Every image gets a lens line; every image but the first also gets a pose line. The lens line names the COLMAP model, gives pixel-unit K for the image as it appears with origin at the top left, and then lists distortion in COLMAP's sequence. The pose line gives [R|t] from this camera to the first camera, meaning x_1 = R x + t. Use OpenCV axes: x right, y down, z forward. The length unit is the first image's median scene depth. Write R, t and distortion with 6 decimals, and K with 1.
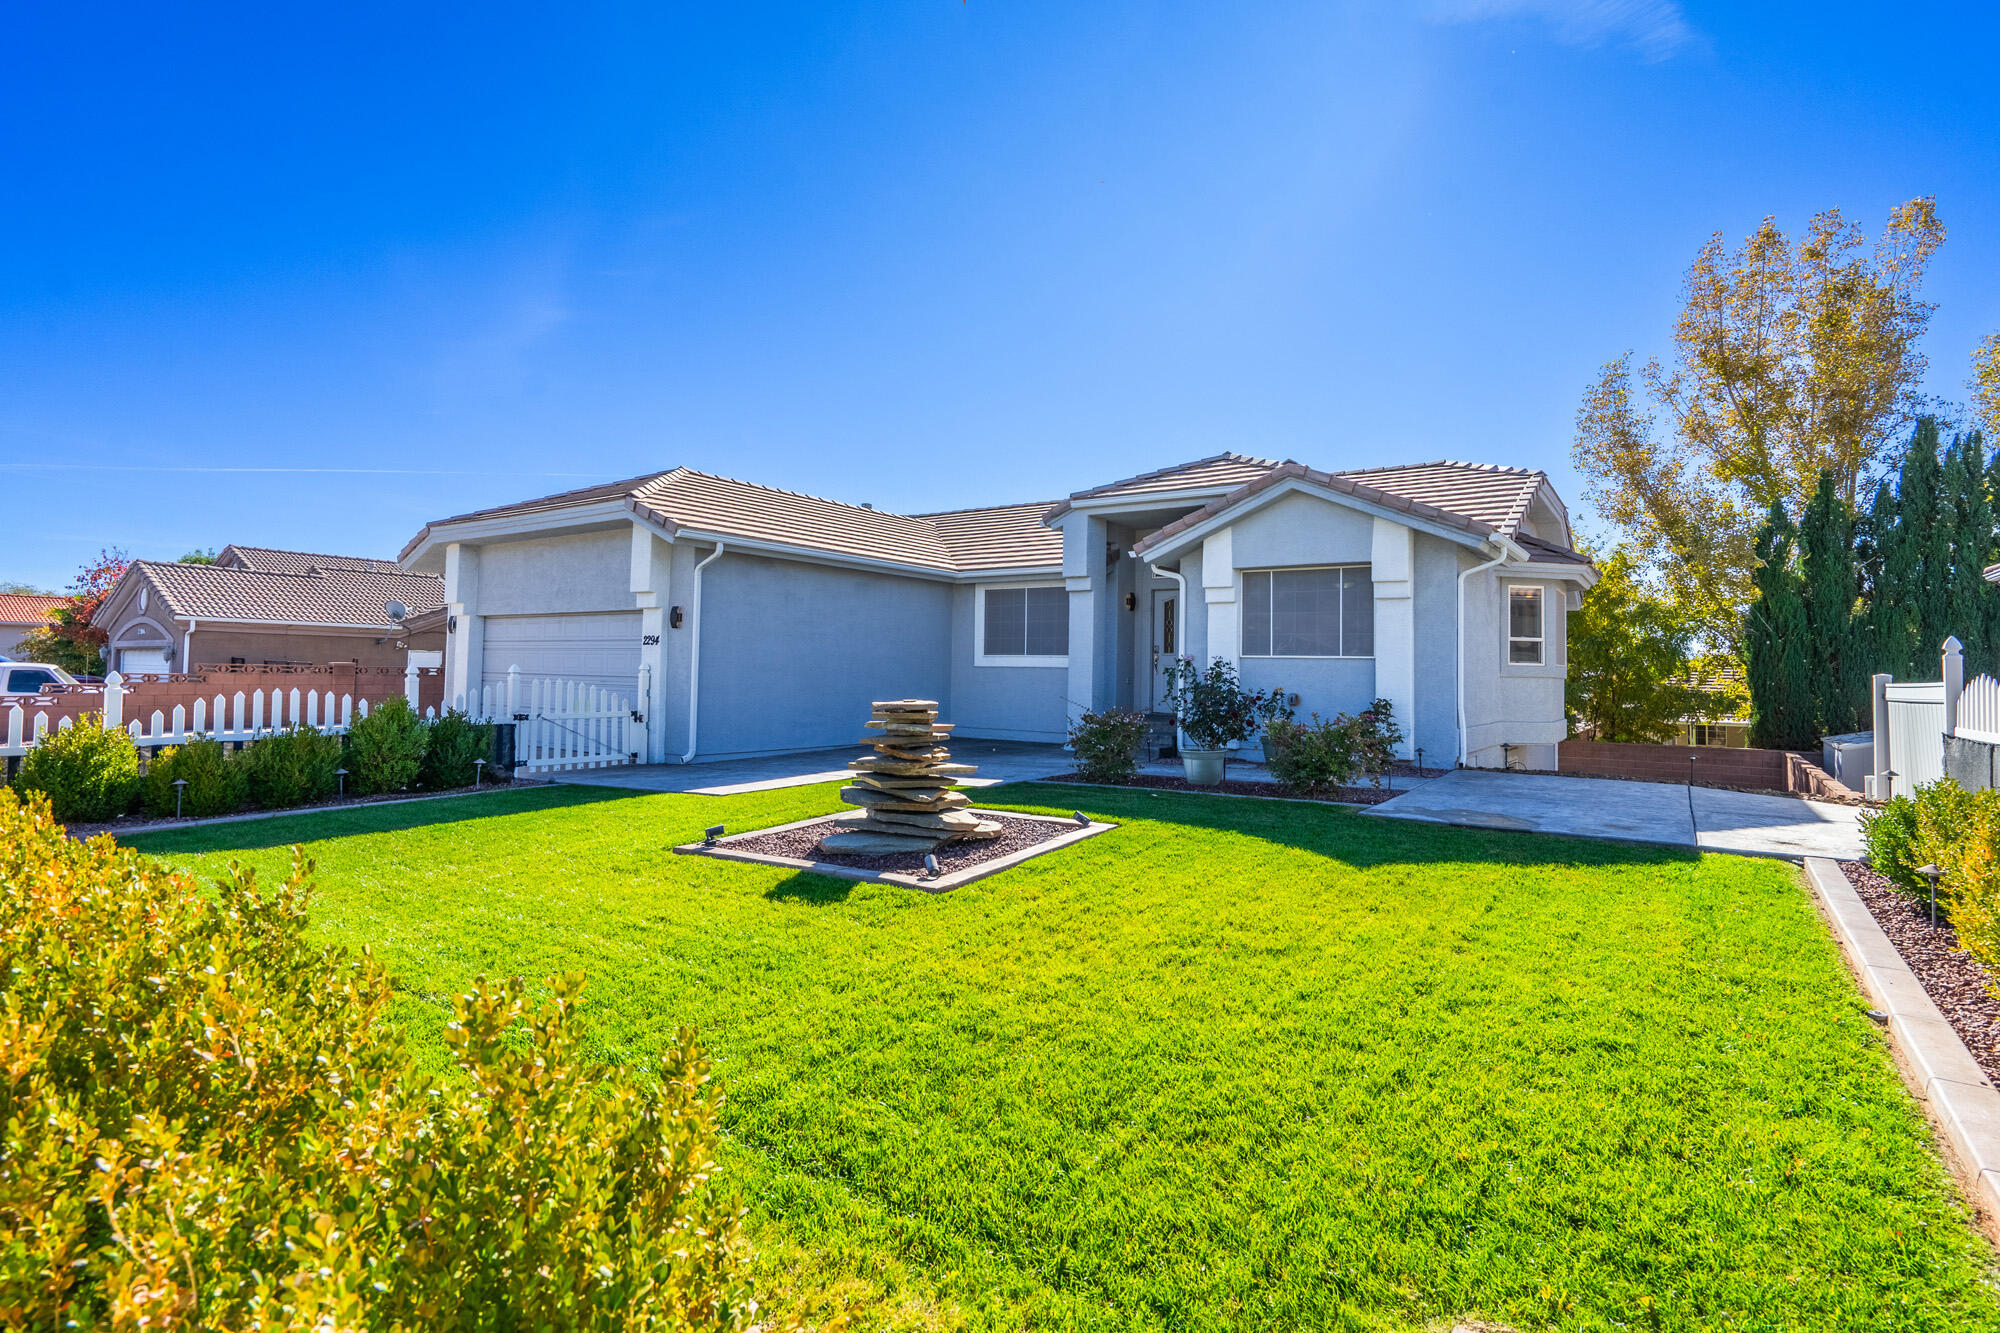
lens RADIAL K [[937.5, 0, 1000.0], [0, 937.5, 666.5], [0, 0, 1]] dist [-0.001452, 0.000340]
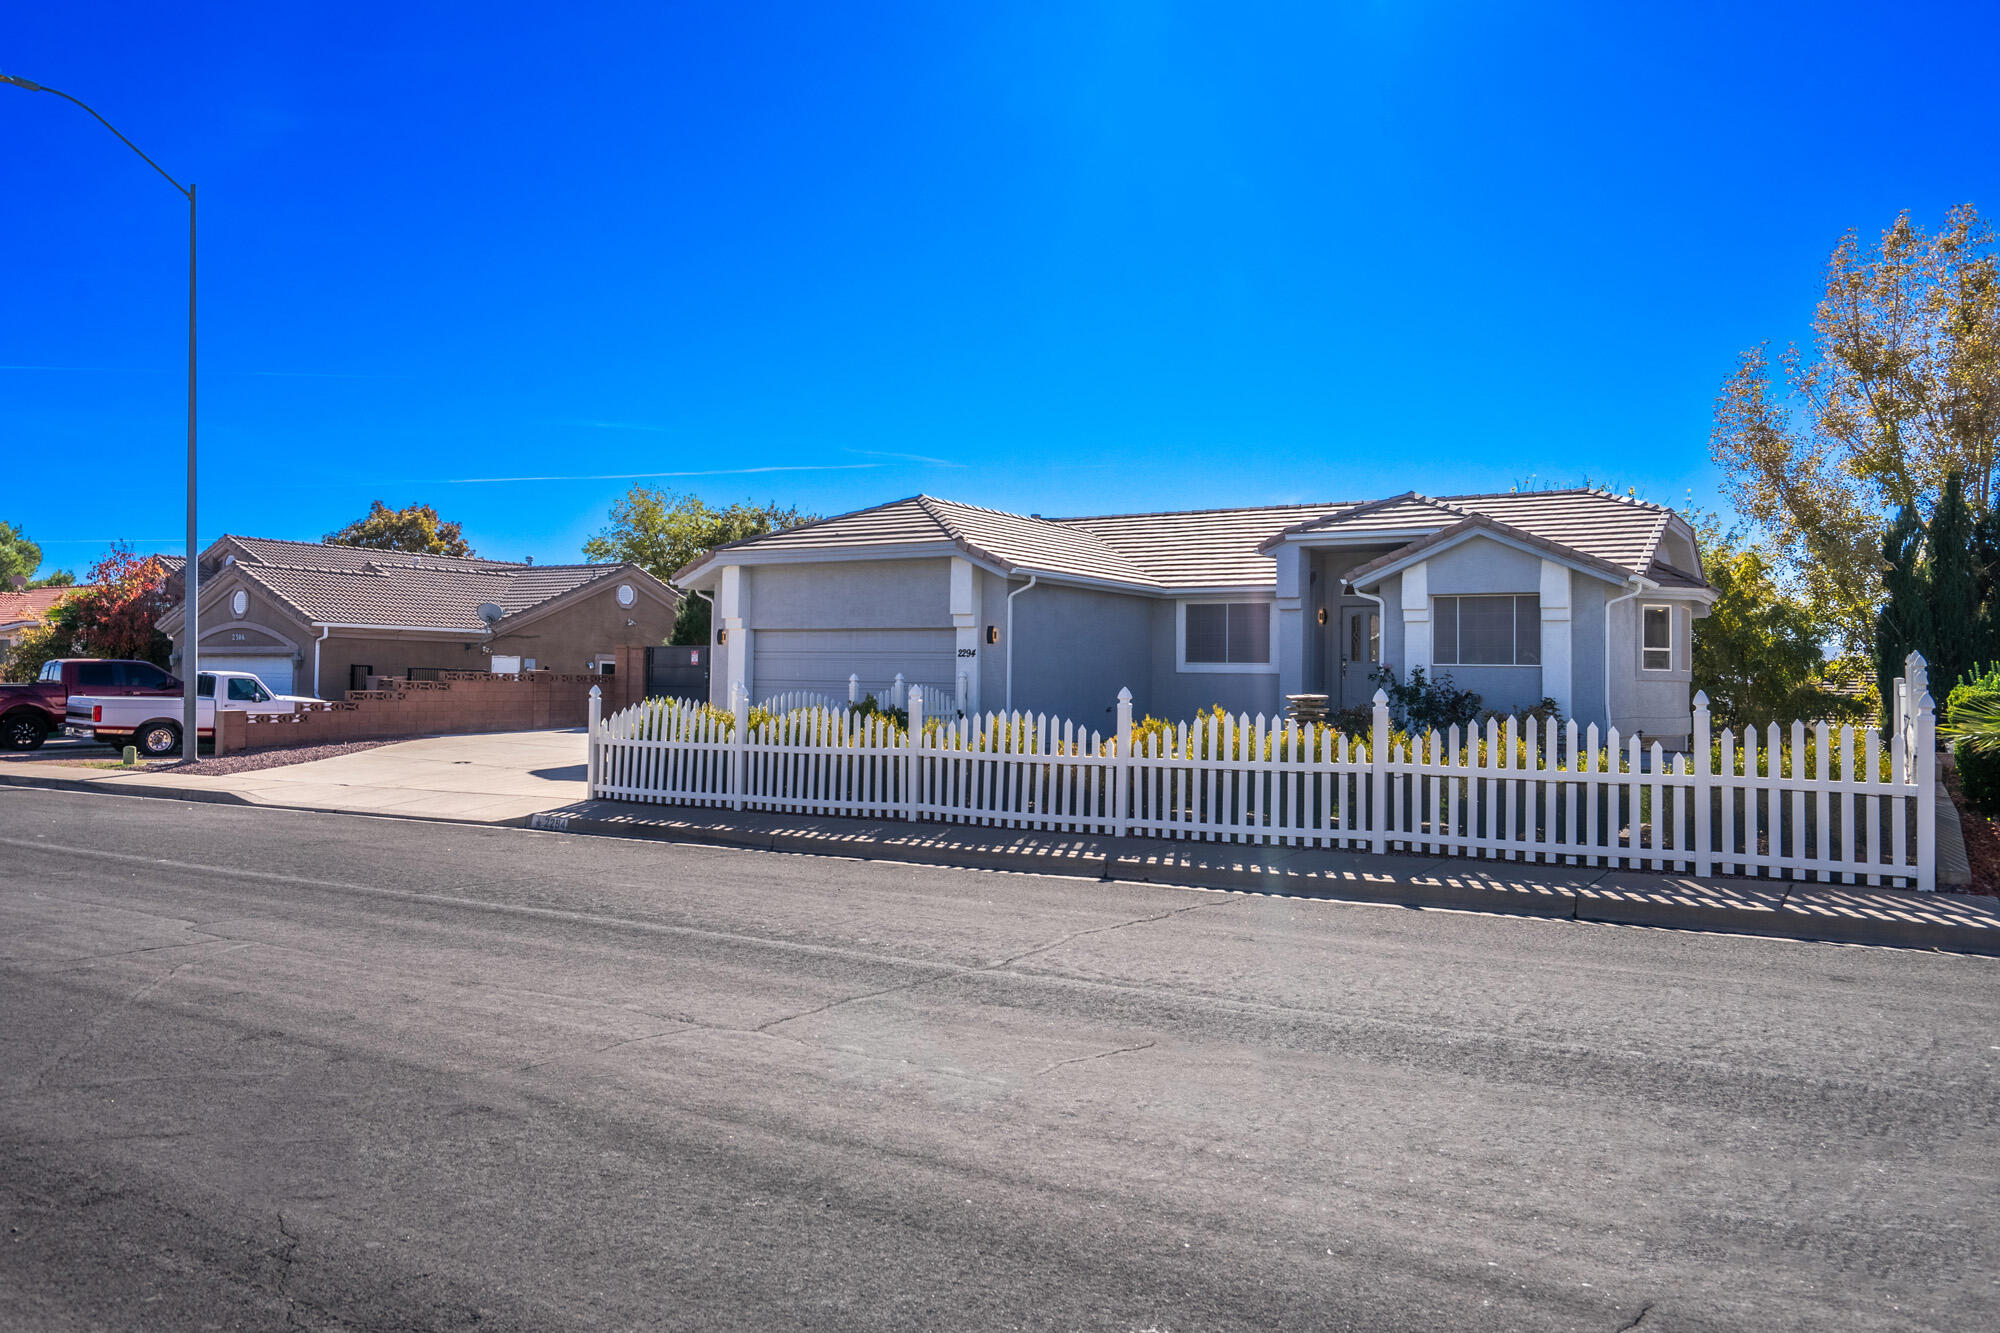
lens RADIAL K [[1334.5, 0, 995.3], [0, 1334.5, 689.3], [0, 0, 1]] dist [0.003344, -0.003563]
pose [[0.998966, -0.003545, 0.045334, -0.337601], [0.002801, 0.999861, 0.016456, -0.007085], [-0.045386, -0.016312, 0.998836, -0.624565]]
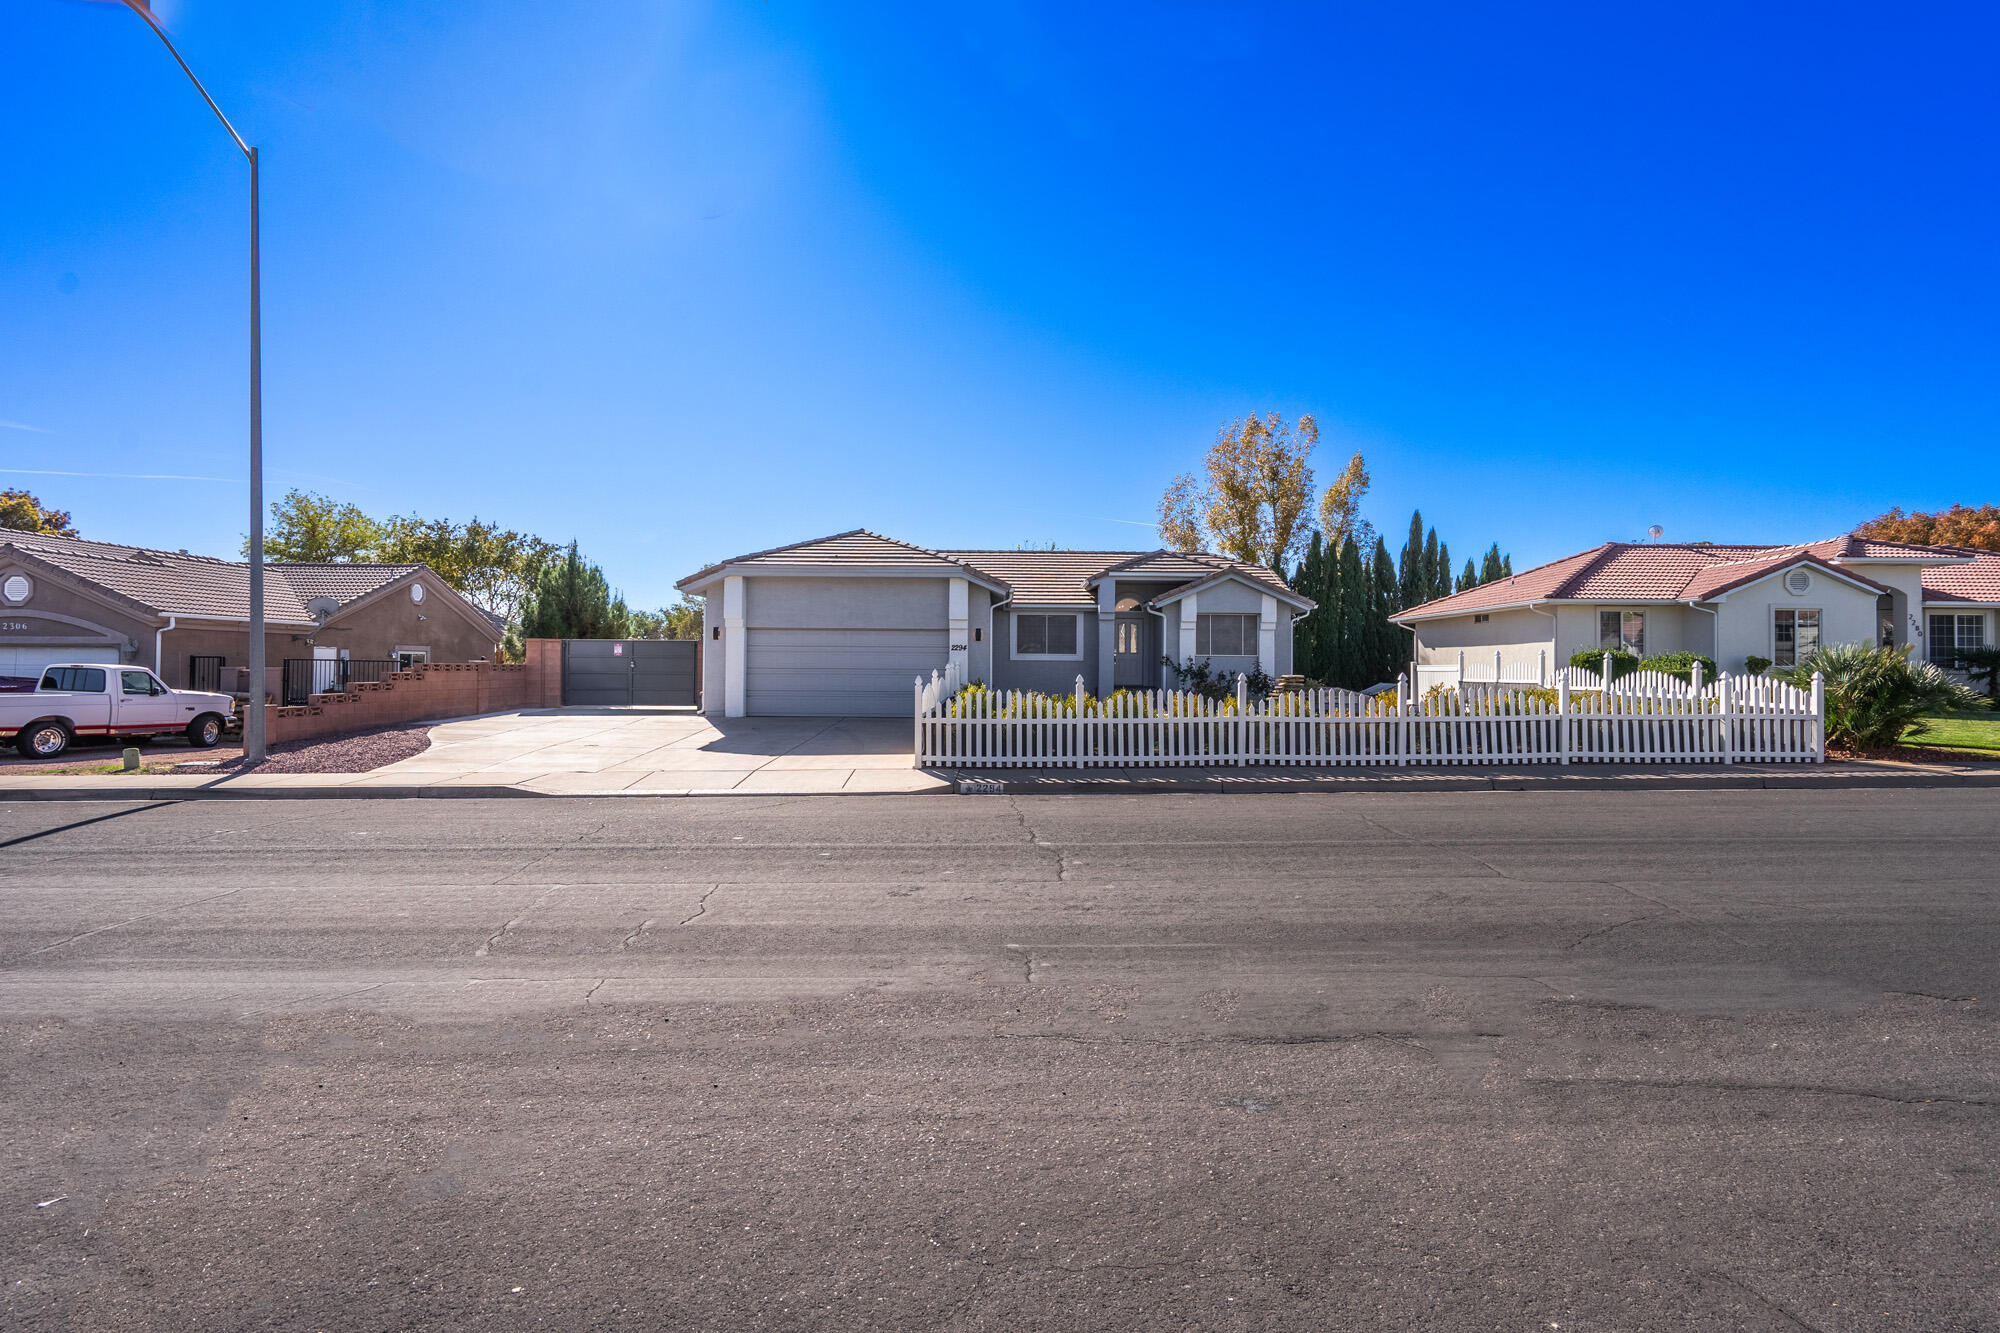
lens RADIAL K [[902.1, 0, 1000.0], [0, 902.1, 666.5], [0, 0, 1]] dist [-0.002995, -0.000216]
pose [[0.827023, -0.011492, 0.562050, -1.015051], [0.003095, 0.999869, 0.015889, -0.016017], [-0.562159, -0.011401, 0.826950, -0.336641]]
